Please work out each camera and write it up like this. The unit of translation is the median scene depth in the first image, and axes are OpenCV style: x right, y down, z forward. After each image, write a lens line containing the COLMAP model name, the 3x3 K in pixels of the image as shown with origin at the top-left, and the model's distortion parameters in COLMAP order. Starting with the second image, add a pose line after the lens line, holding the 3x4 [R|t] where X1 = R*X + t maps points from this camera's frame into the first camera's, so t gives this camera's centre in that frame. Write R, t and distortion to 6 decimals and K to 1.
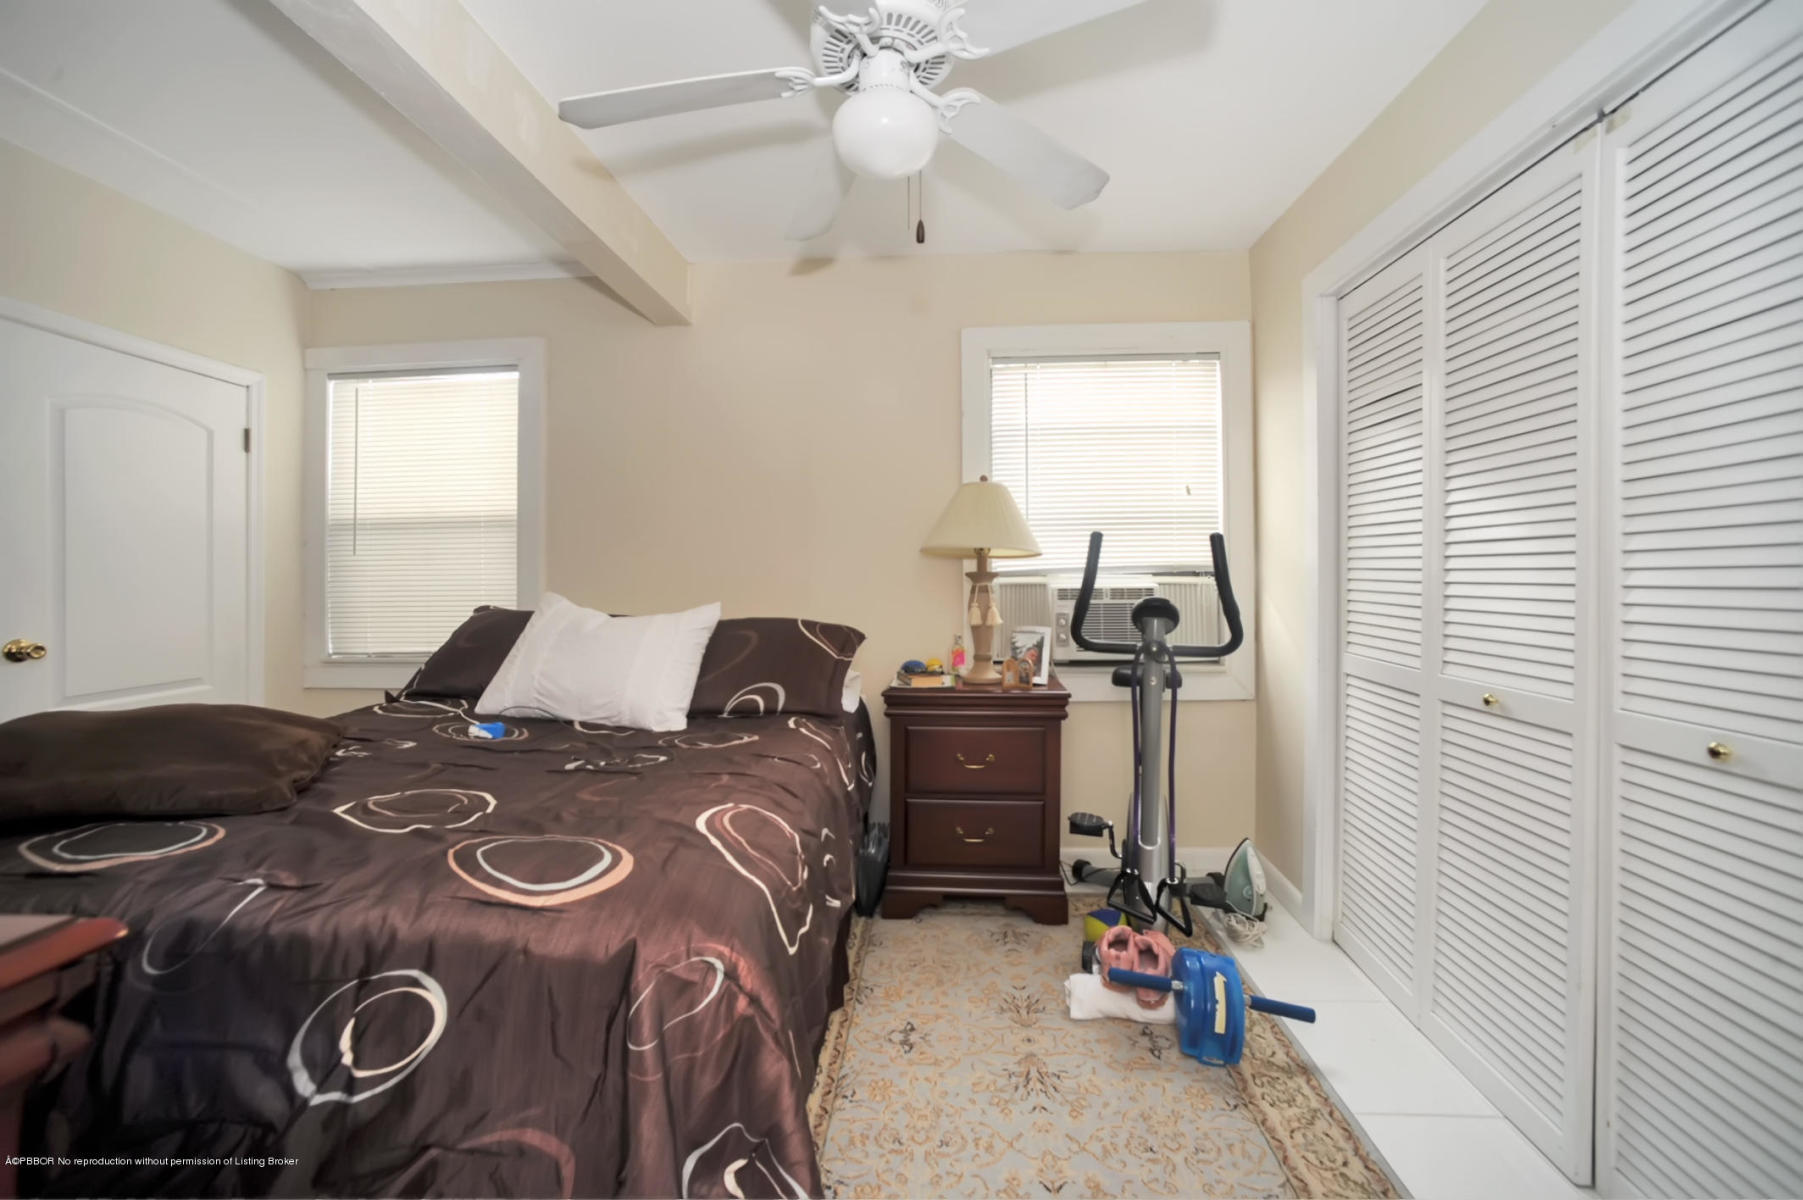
lens RADIAL K [[715.2, 0, 901.5], [0, 715.2, 600.0], [0, 0, 1]] dist [-0.000796, 0.033971]
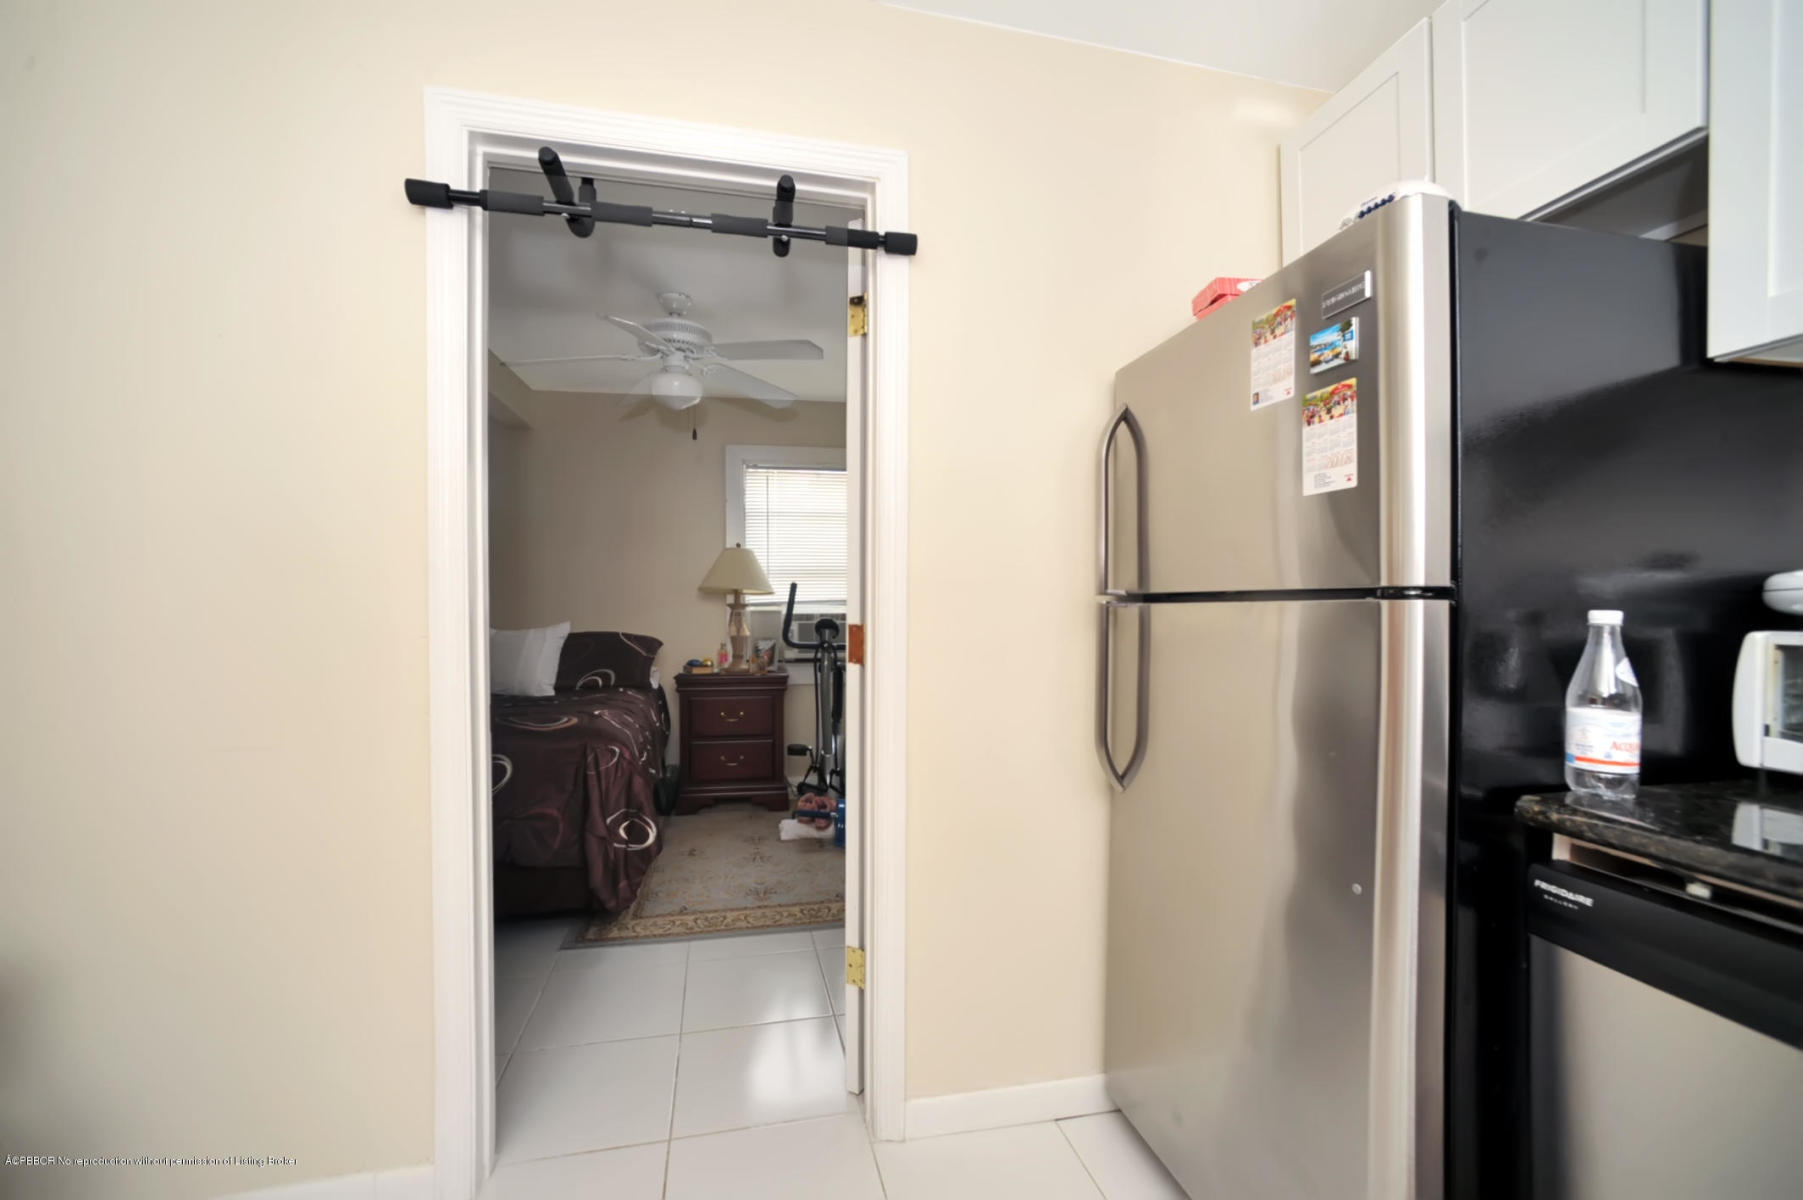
lens RADIAL K [[713.7, 0, 875.9], [0, 713.7, 630.7], [0, 0, 1]] dist [-0.000478, 0.000005]
pose [[0.965148, -0.006080, 0.261632, -0.008361], [0.006170, 0.999981, 0.000477, 0.025408], [-0.261630, 0.001154, 0.965167, -0.690719]]
